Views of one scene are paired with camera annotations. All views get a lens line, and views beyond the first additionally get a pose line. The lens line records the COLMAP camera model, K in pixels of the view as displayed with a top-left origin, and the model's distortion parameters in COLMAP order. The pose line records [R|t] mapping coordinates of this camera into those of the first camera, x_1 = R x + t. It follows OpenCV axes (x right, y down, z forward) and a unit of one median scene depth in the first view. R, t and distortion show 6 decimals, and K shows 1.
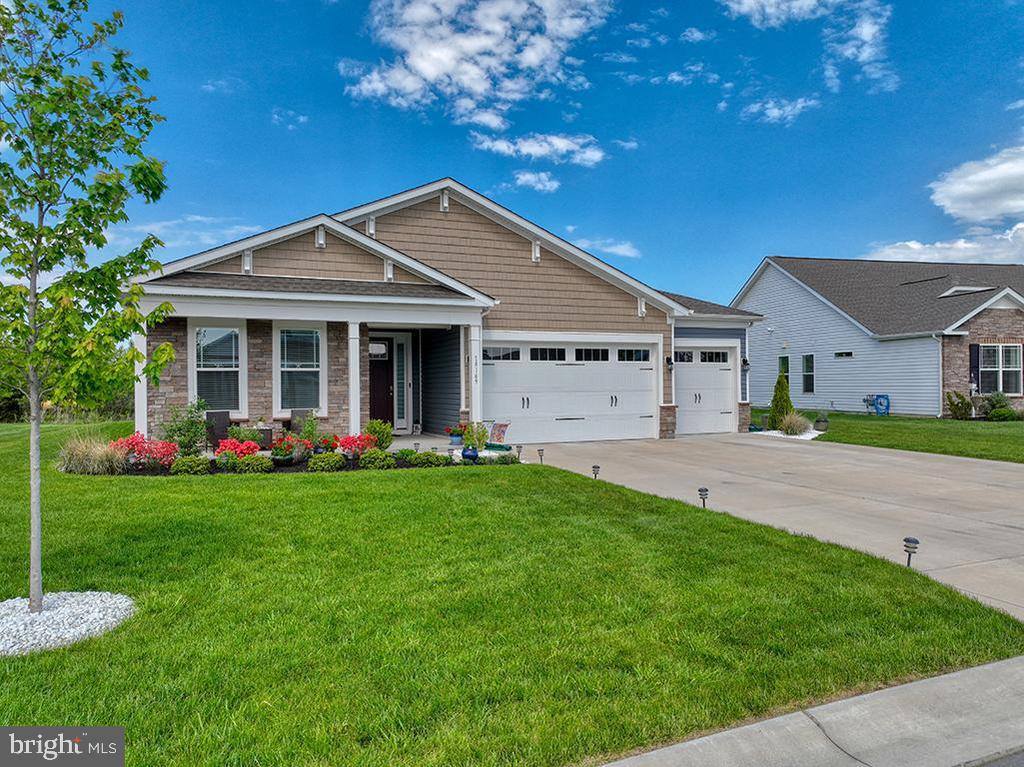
lens RADIAL K [[716.8, 0, 508.7], [0, 716.8, 385.6], [0, 0, 1]] dist [0.008000, 0.009794]
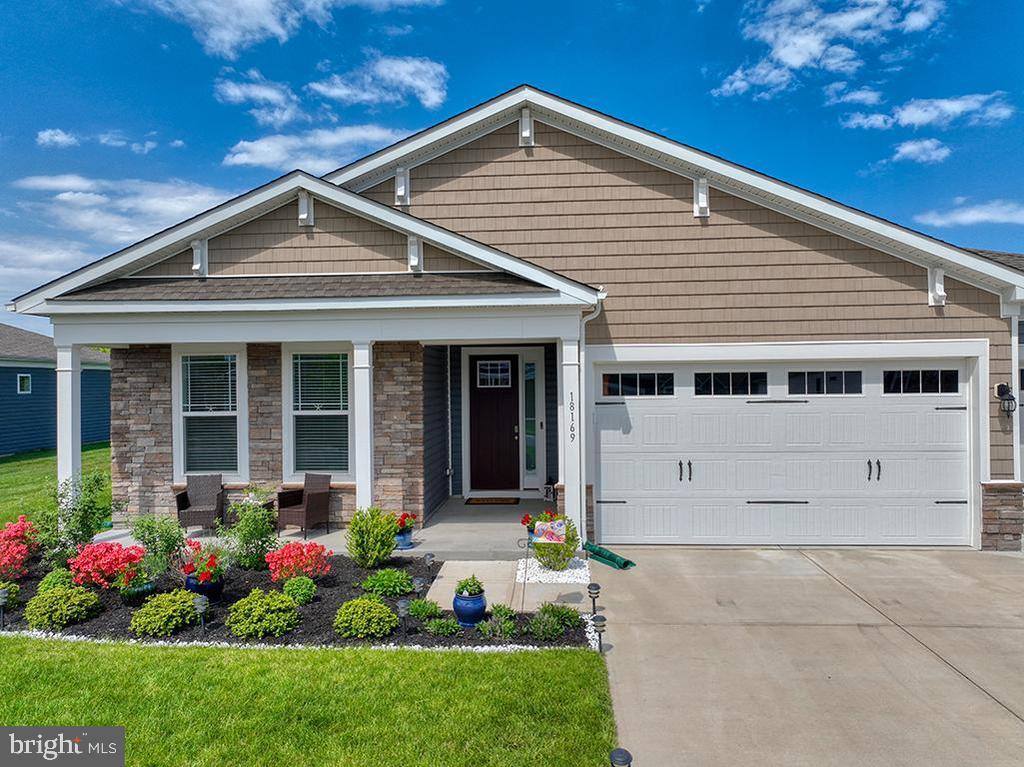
lens RADIAL K [[700.0, 0, 524.8], [0, 700.0, 384.0], [0, 0, 1]] dist [0.007891, 0.005764]
pose [[0.892994, -0.001829, -0.450064, 0.161862], [0.003628, 0.999989, 0.003134, -0.047327], [0.450053, -0.004432, 0.892991, 0.465853]]
